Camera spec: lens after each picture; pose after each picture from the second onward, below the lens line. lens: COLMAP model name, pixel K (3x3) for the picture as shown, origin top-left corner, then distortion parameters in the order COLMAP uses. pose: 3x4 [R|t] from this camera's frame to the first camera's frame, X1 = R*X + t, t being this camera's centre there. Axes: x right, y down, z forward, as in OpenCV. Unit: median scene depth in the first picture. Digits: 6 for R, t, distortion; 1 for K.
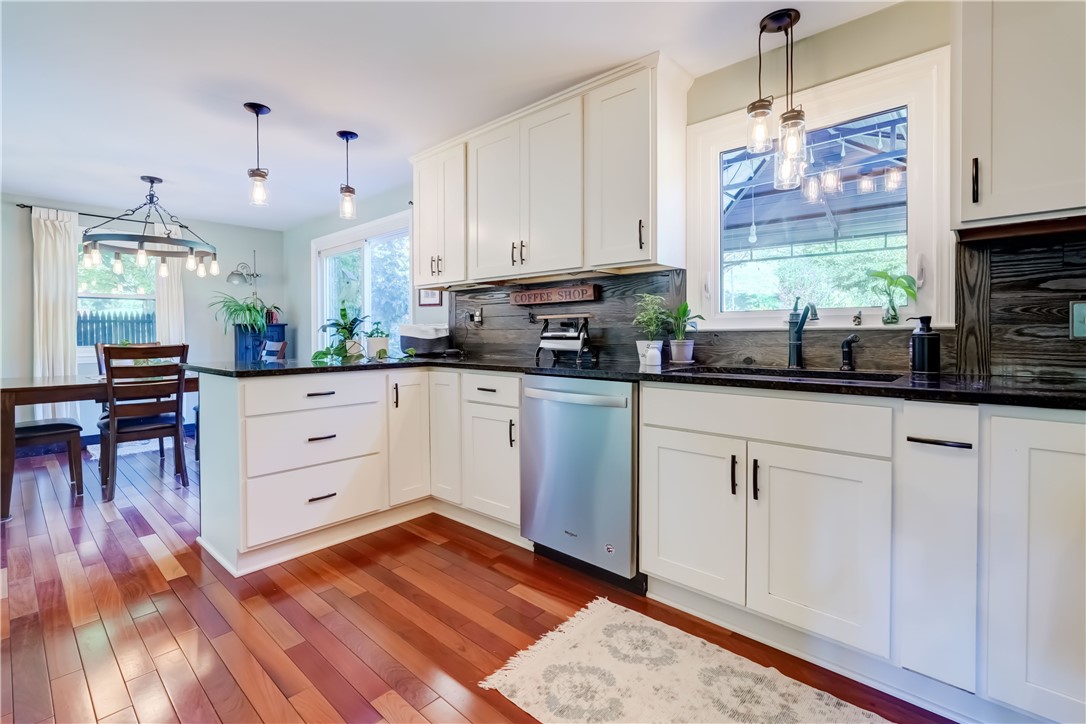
lens RADIAL K [[493.0, 0, 530.6], [0, 493.0, 338.6], [0, 0, 1]] dist [-0.003685, 0.005287]
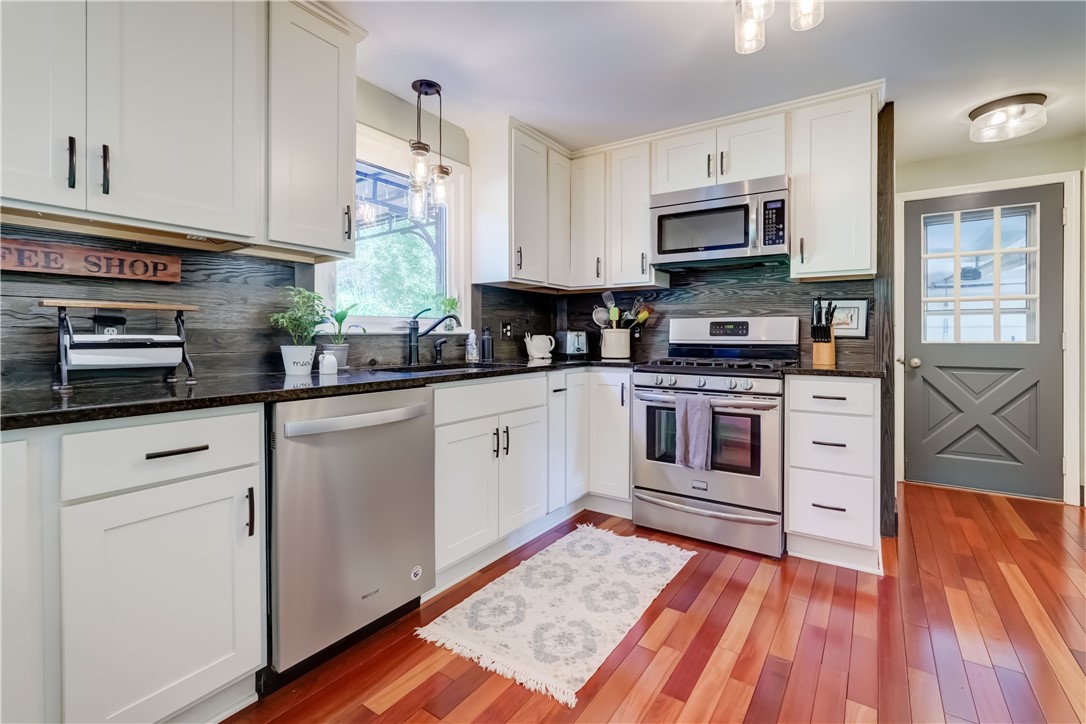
lens RADIAL K [[493.0, 0, 556.8], [0, 493.0, 336.4], [0, 0, 1]] dist [-0.003685, 0.005287]
pose [[-0.158303, 0.004406, 0.987381, -0.681821], [0.014243, 0.999896, -0.002178, -0.003566], [-0.987288, 0.013718, -0.158350, 0.771428]]
